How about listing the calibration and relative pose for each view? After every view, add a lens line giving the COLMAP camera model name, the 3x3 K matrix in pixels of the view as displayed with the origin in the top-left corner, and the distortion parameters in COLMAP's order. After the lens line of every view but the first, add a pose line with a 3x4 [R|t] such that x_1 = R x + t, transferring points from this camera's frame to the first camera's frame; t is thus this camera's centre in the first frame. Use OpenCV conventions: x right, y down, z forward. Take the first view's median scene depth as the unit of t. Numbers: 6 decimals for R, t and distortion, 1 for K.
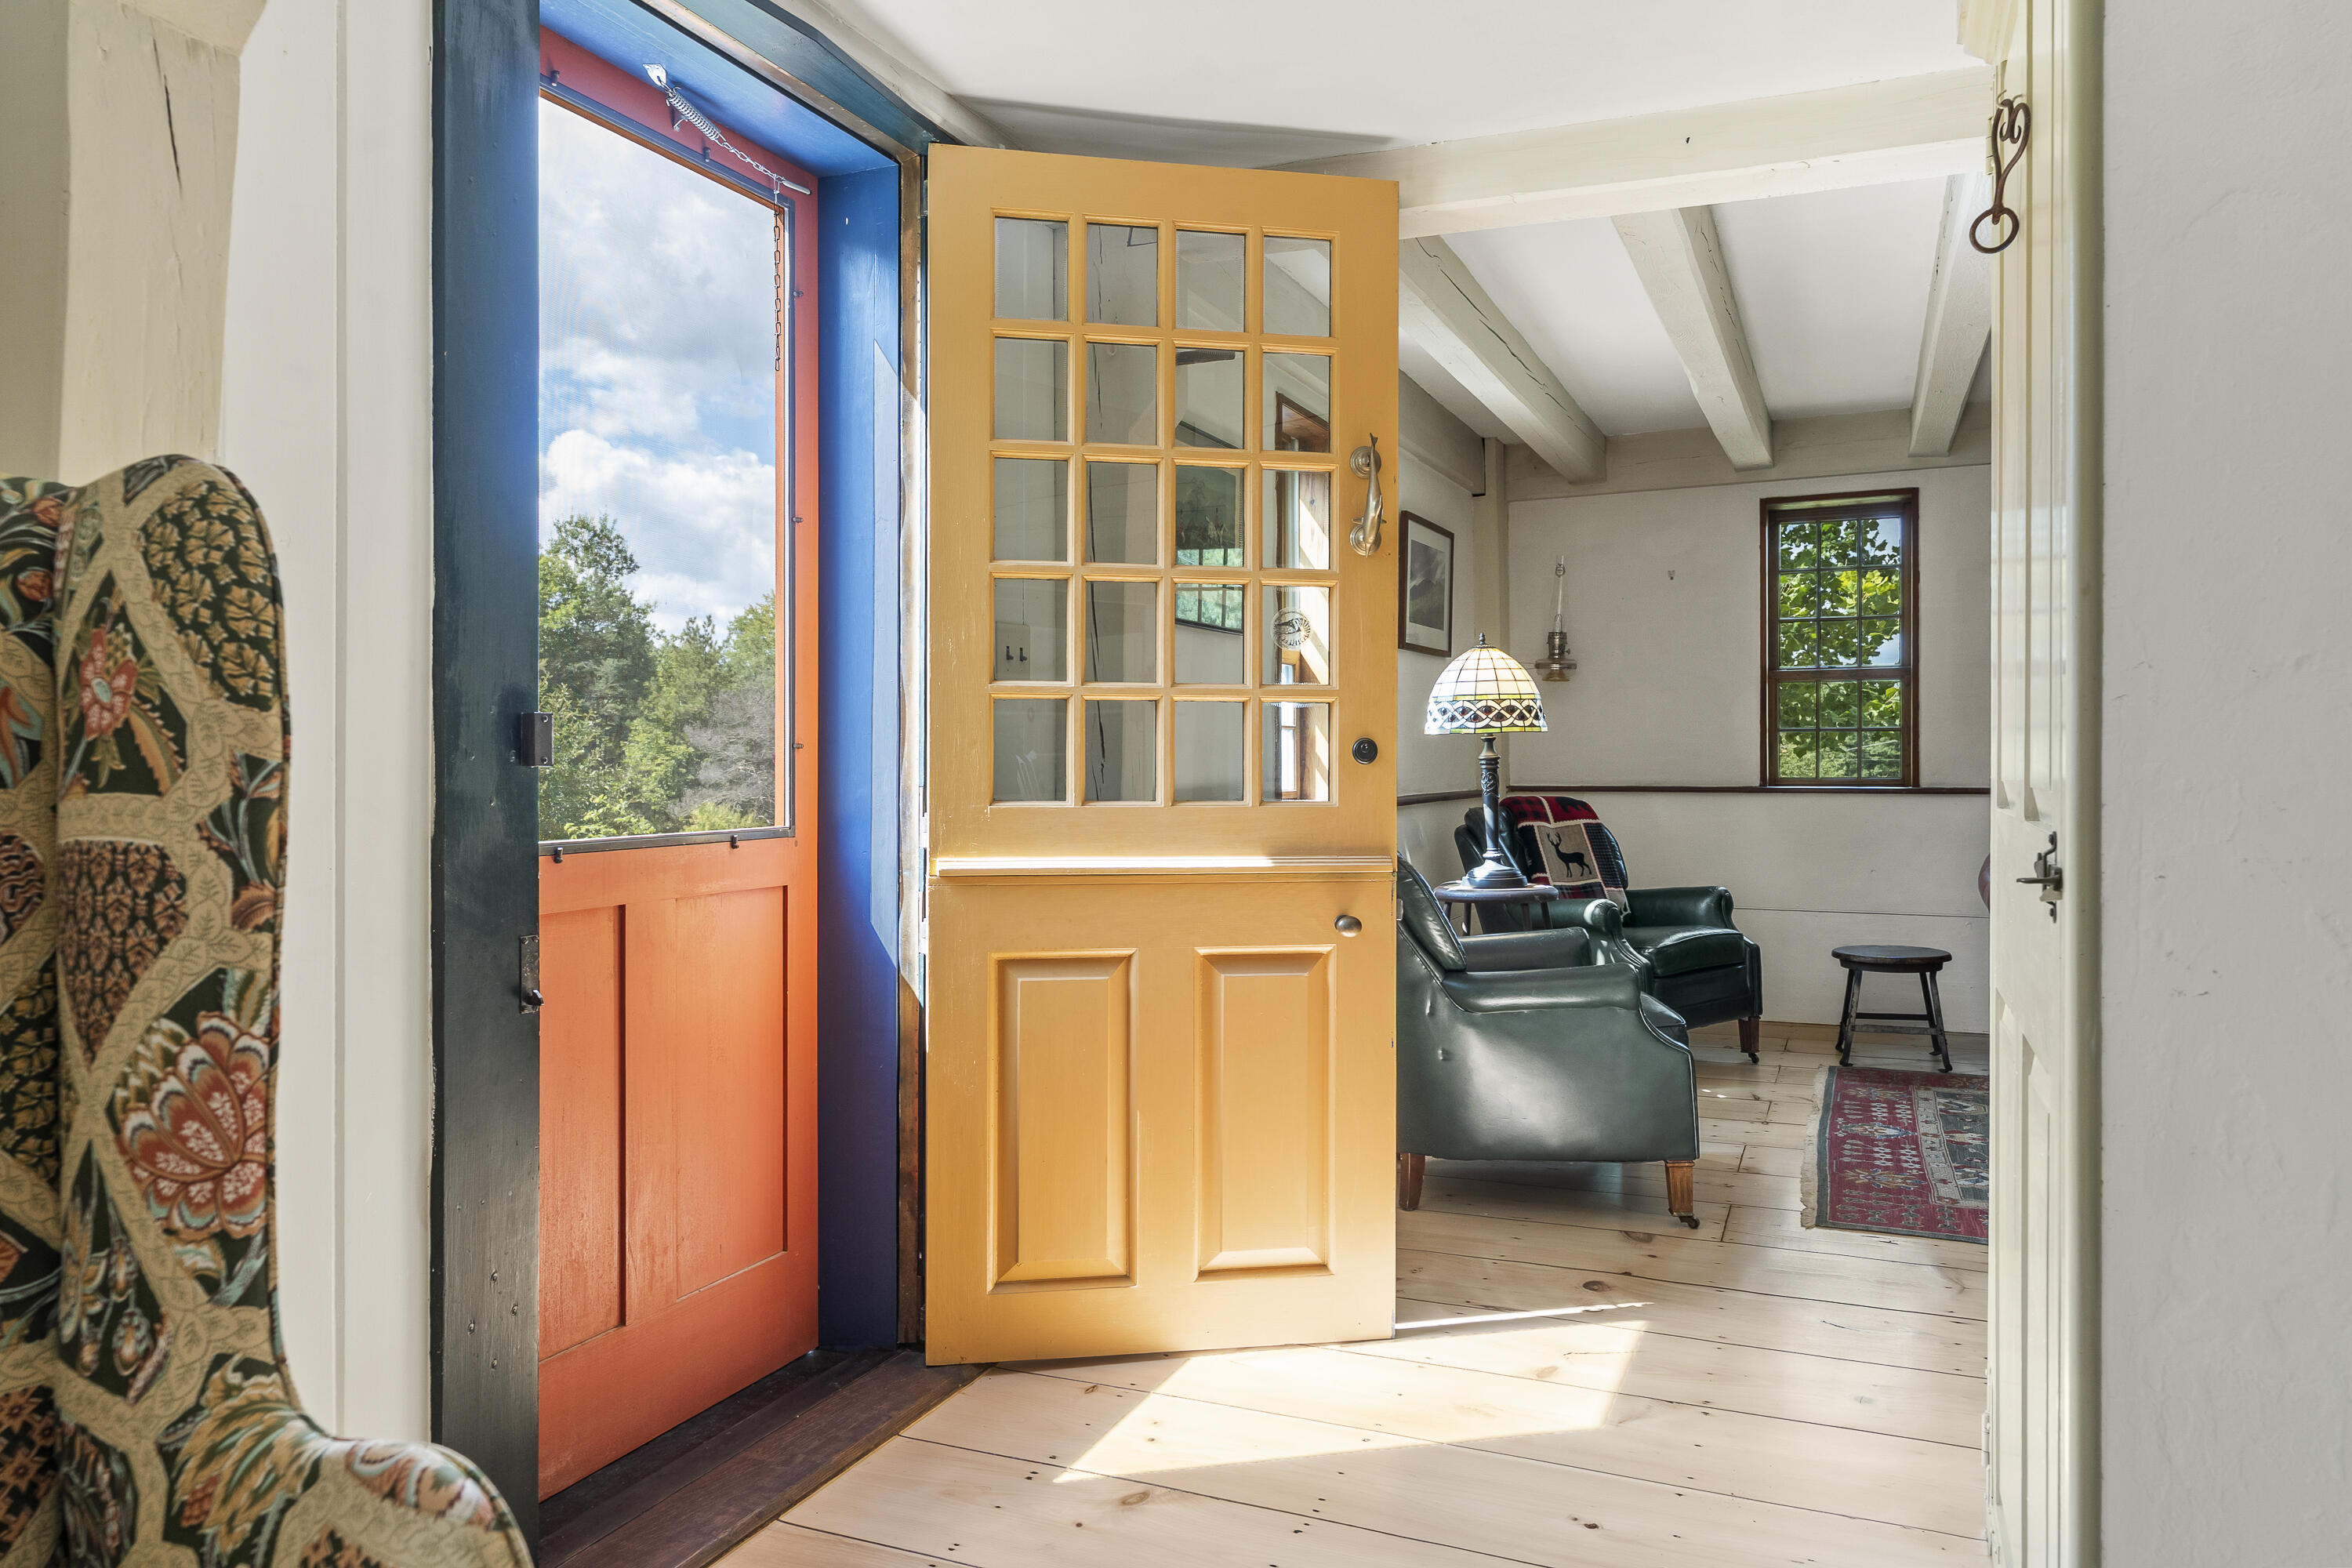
lens RADIAL K [[1519.1, 0, 1167.1], [0, 1519.1, 761.2], [0, 0, 1]] dist [-0.008864, -0.002716]
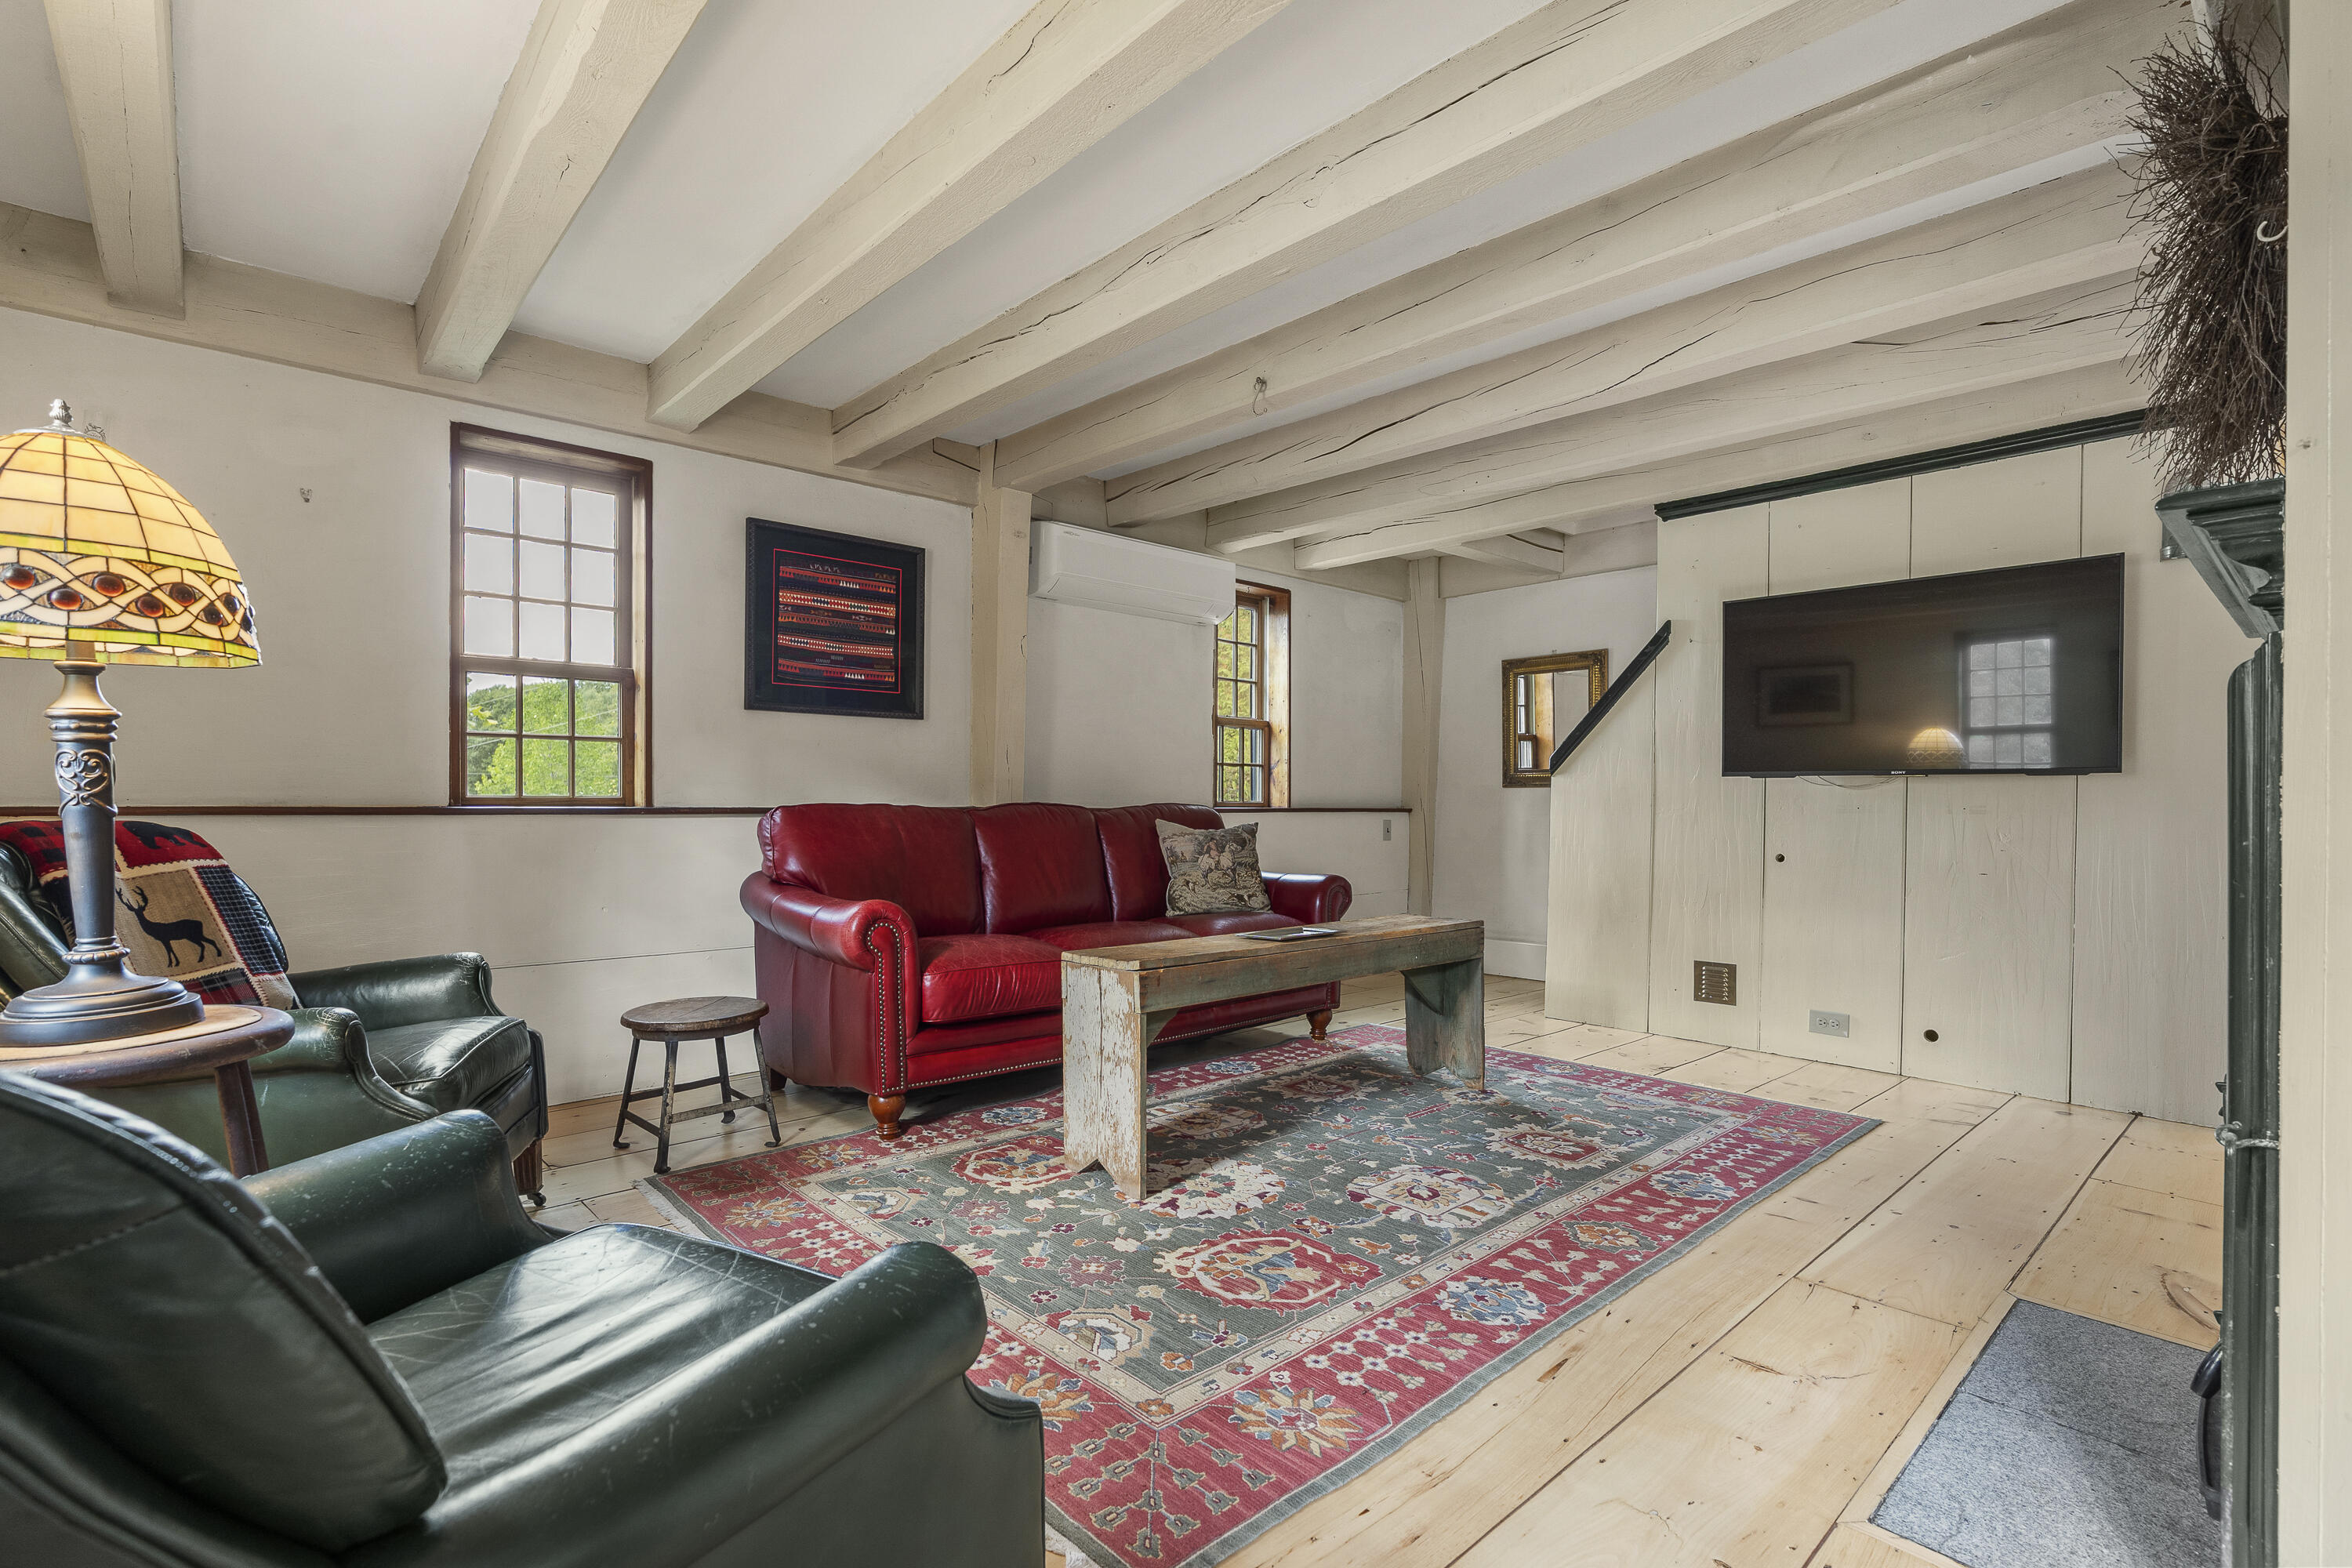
lens RADIAL K [[1068.7, 0, 1153.4], [0, 1068.7, 804.6], [0, 0, 1]] dist [-0.013766, 0.001787]
pose [[0.405434, 0.003235, 0.914119, 0.071810], [-0.000571, 0.999994, -0.003286, 0.022971], [-0.914124, 0.000811, 0.405433, 0.637111]]
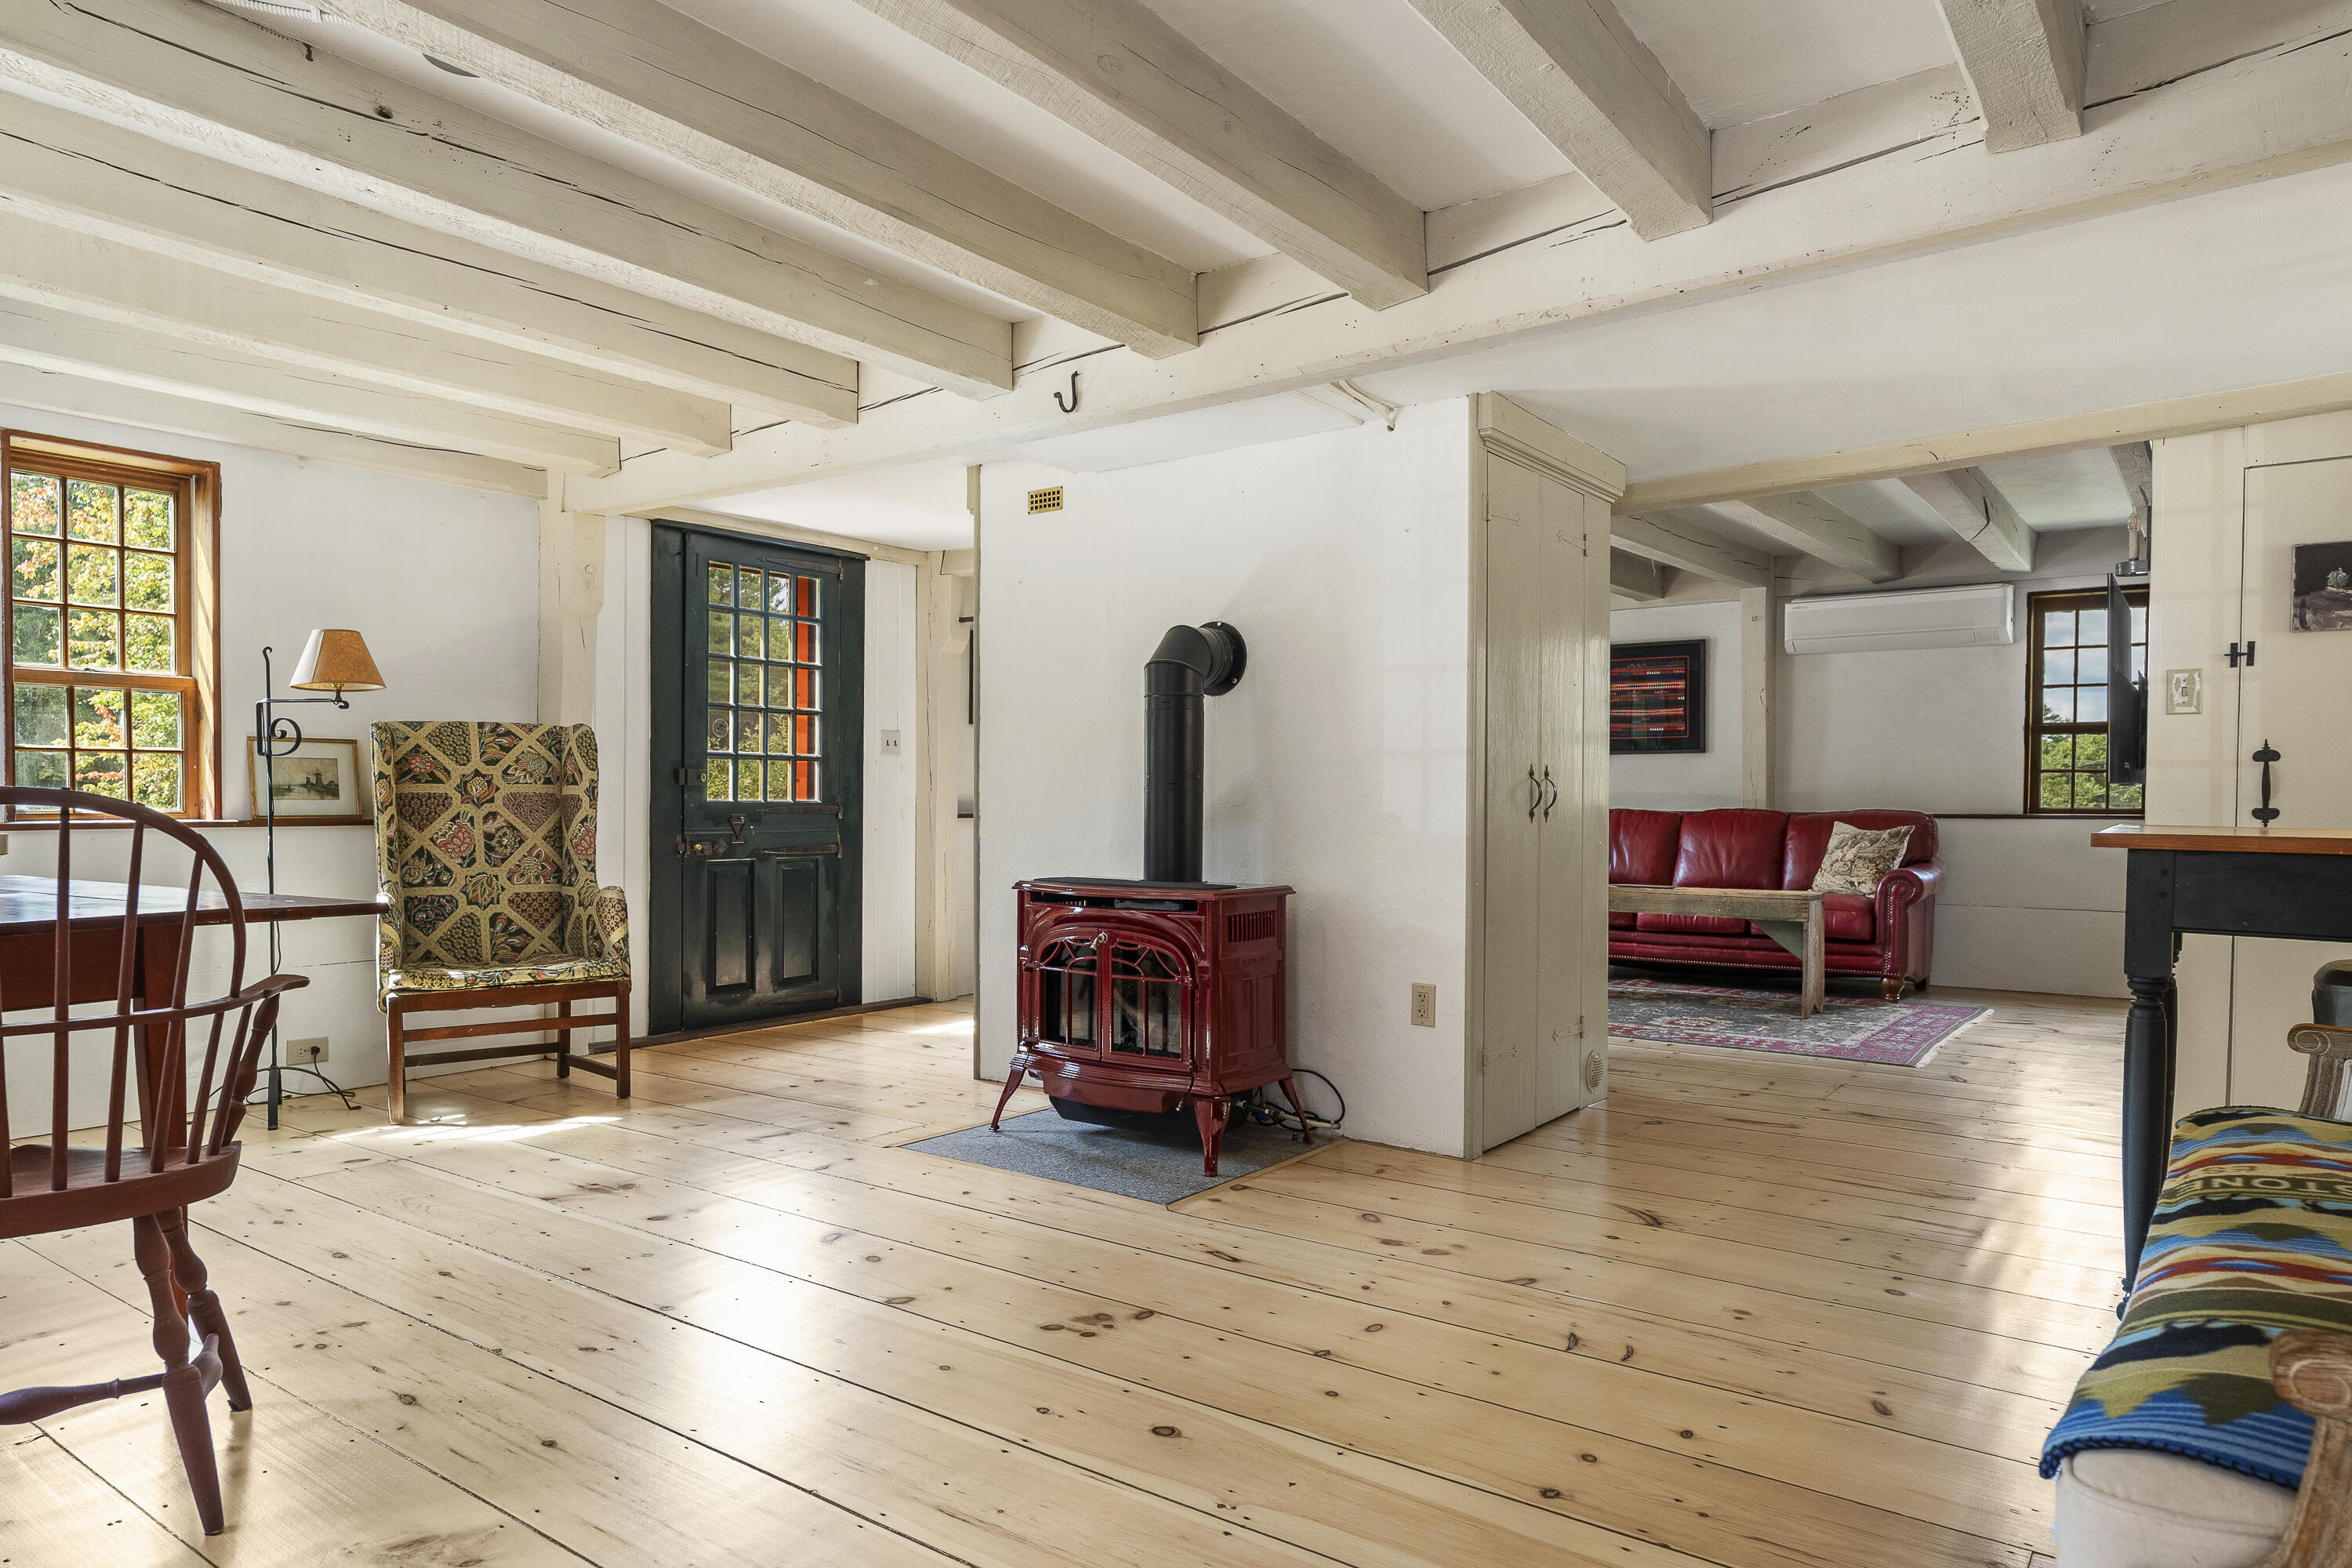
lens RADIAL K [[1420.8, 0, 1164.3], [0, 1420.8, 823.6], [0, 0, 1]] dist [0.002450, -0.000020]
pose [[0.977486, 0.009938, -0.210766, 0.543464], [-0.006678, 0.999847, 0.016172, 0.013161], [0.210895, -0.014401, 0.977403, -0.781864]]
